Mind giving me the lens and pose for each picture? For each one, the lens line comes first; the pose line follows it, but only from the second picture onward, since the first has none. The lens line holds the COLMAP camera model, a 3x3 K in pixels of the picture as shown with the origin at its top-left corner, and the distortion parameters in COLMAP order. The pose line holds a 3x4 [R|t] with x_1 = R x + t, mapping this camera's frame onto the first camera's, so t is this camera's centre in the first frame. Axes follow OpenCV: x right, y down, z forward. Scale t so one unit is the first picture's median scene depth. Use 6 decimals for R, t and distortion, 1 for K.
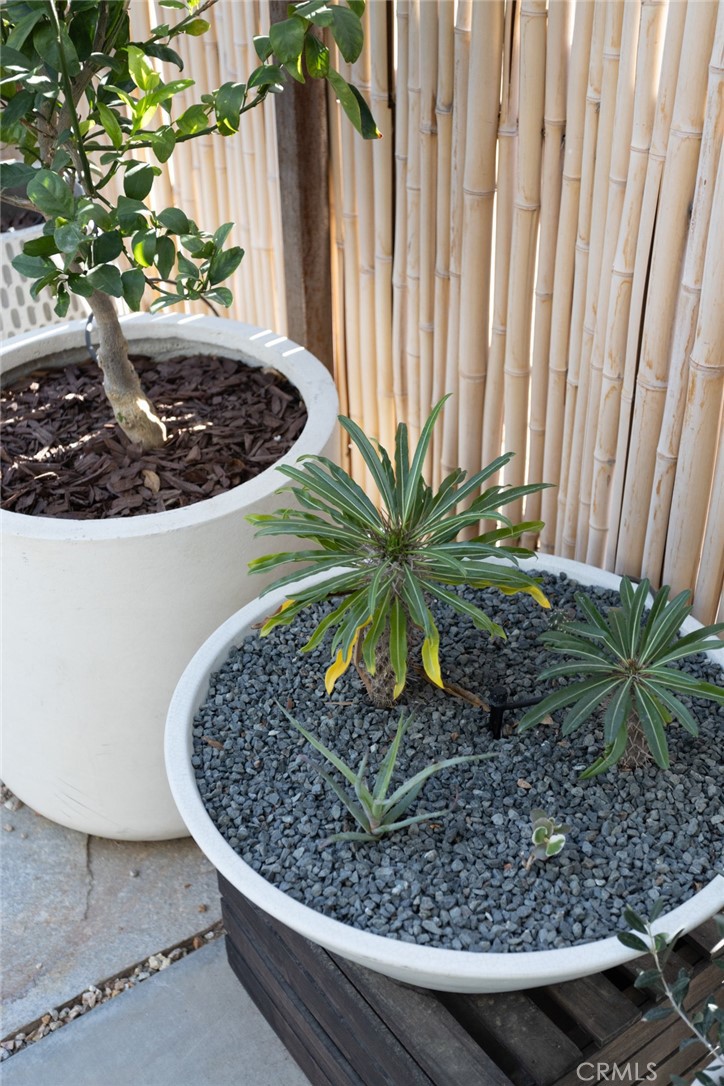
lens RADIAL K [[1220.6, 0, 362.0], [0, 1220.6, 543.0], [0, 0, 1]] dist [0.009739, 0.004801]
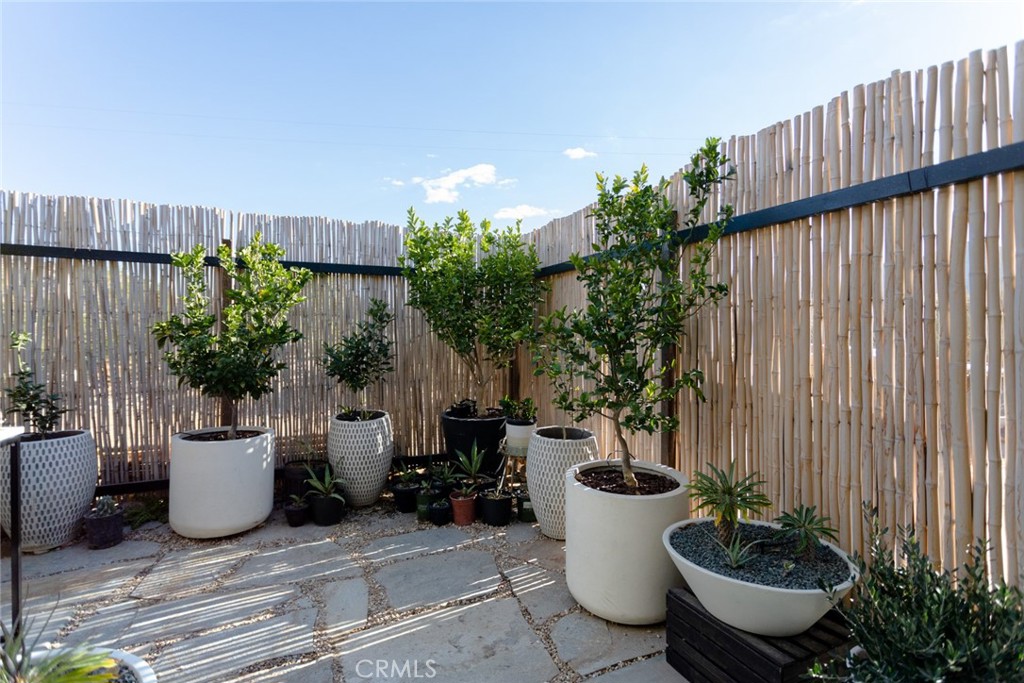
lens RADIAL K [[481.1, 0, 508.2], [0, 481.1, 335.1], [0, 0, 1]] dist [0.002468, 0.000392]
pose [[0.978833, 0.013661, -0.204202, -0.290293], [-0.124804, 0.830618, -0.542677, 0.415850], [0.162200, 0.556676, 0.814741, -0.526980]]
